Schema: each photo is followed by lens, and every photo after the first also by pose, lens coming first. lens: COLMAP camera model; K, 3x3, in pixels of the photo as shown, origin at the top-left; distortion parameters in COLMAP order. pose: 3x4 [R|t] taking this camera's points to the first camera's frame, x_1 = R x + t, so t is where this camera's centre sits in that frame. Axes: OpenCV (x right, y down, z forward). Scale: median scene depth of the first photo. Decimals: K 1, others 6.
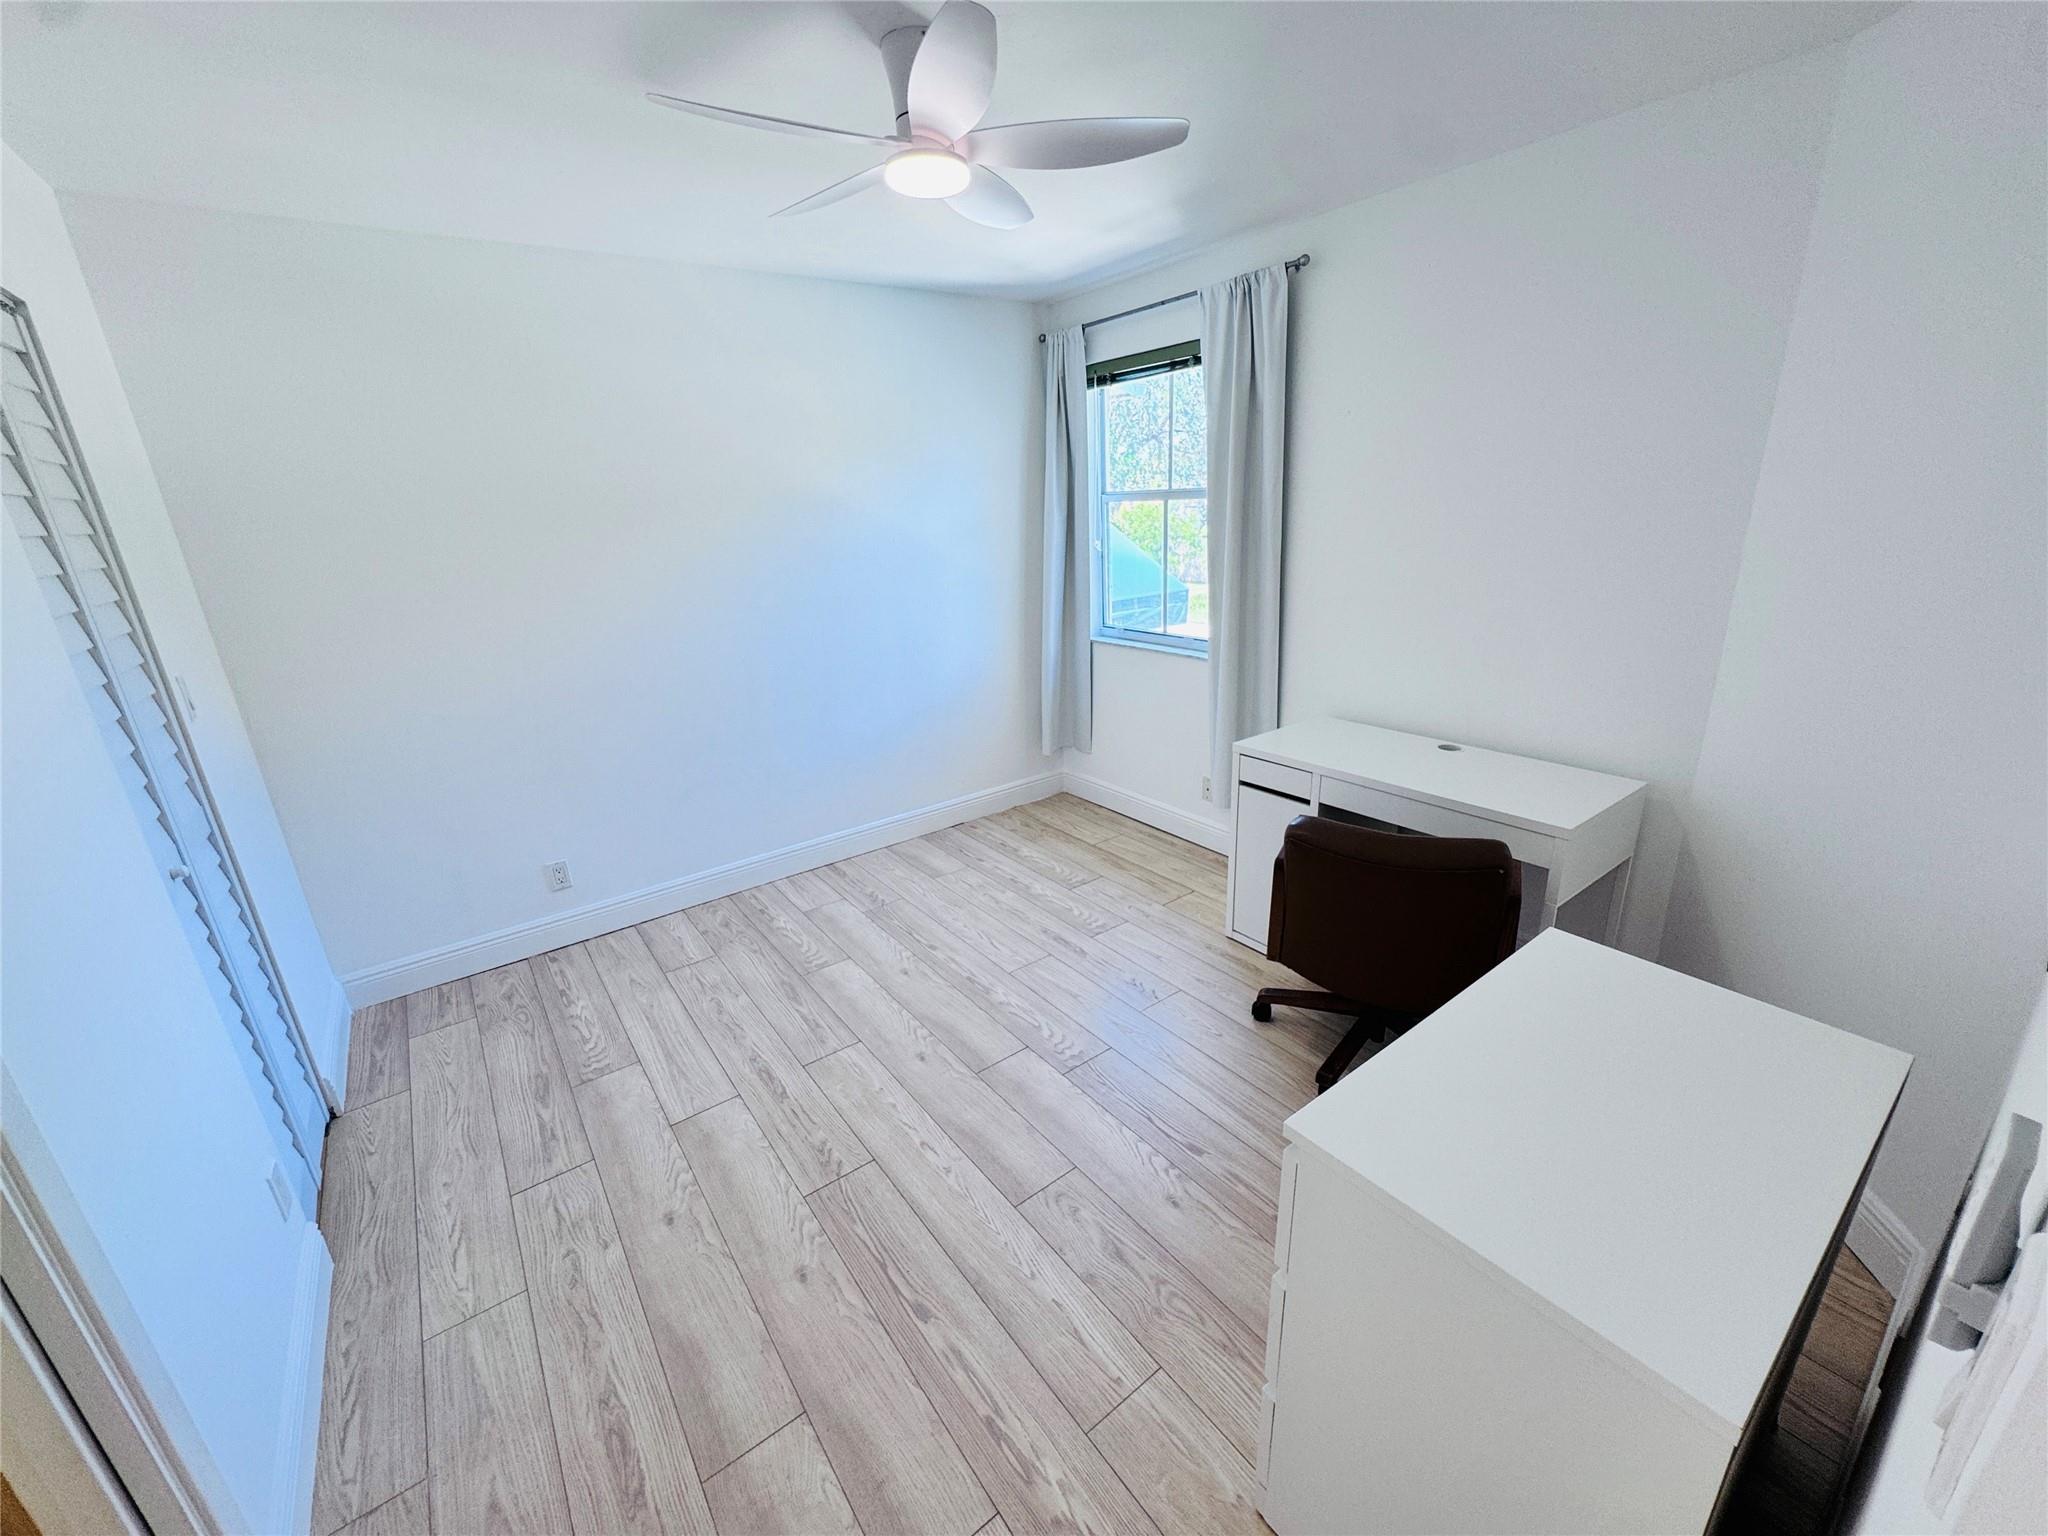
lens RADIAL K [[817.9, 0, 1026.0], [0, 817.9, 776.1], [0, 0, 1]] dist [-0.001853, 0.000079]
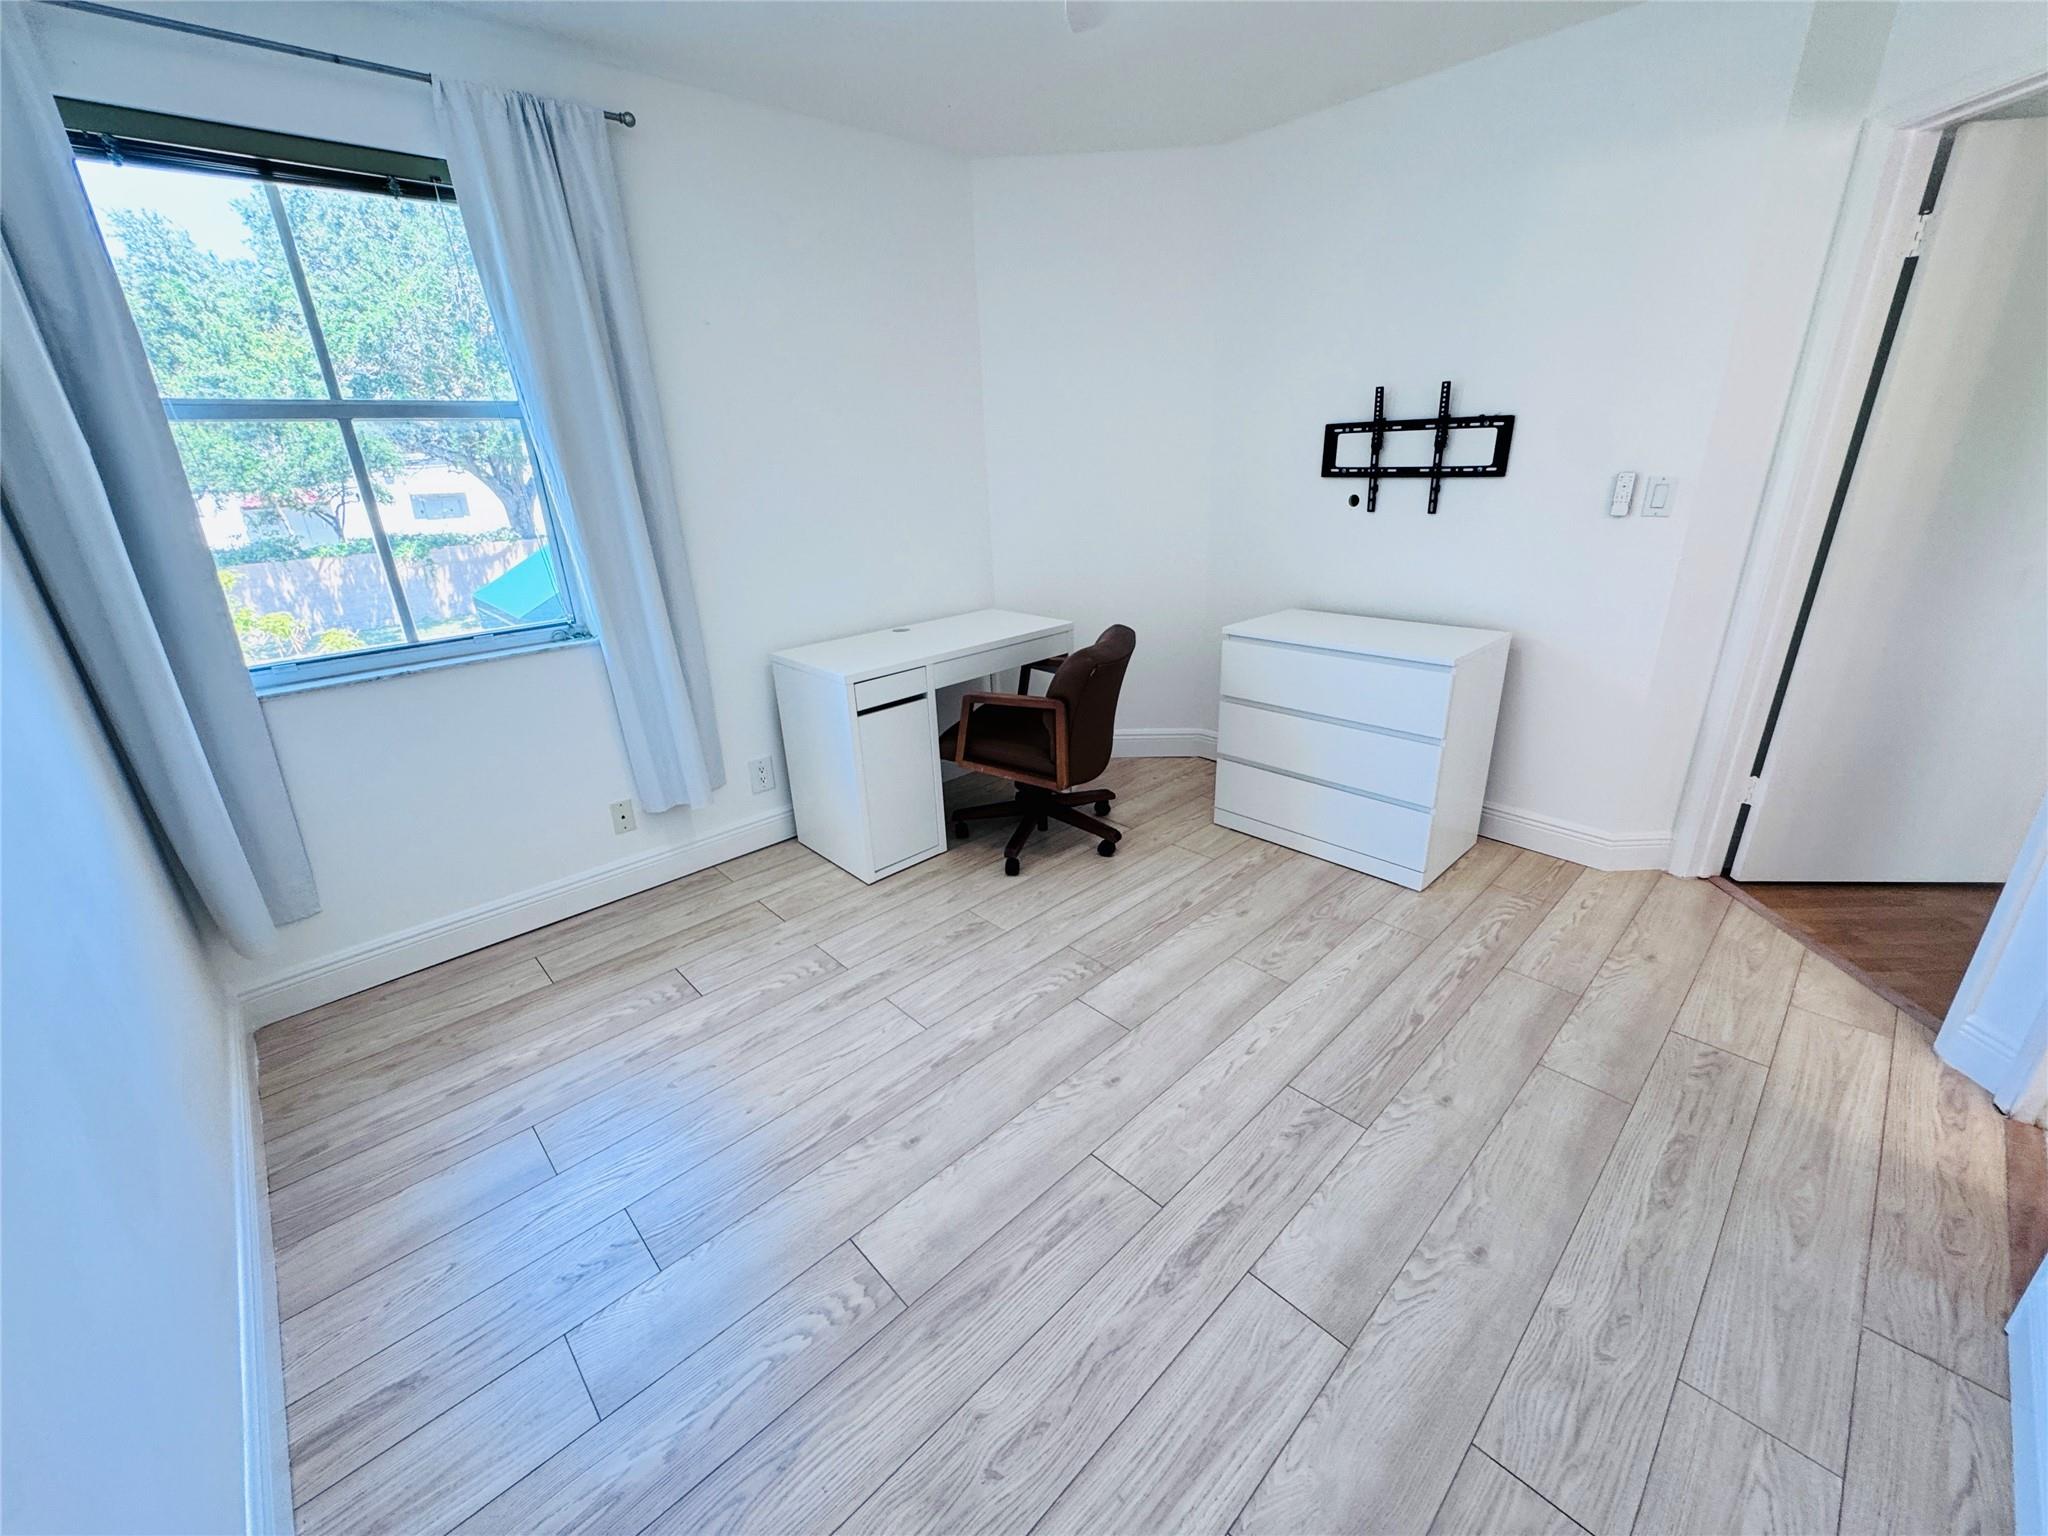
lens RADIAL K [[817.9, 0, 1021.8], [0, 817.9, 765.8], [0, 0, 1]] dist [-0.001853, 0.000079]
pose [[-0.110196, -0.312678, 0.943445, -0.827573], [0.360835, 0.871876, 0.331105, -0.229049], [-0.926096, 0.376915, 0.016748, 1.033439]]
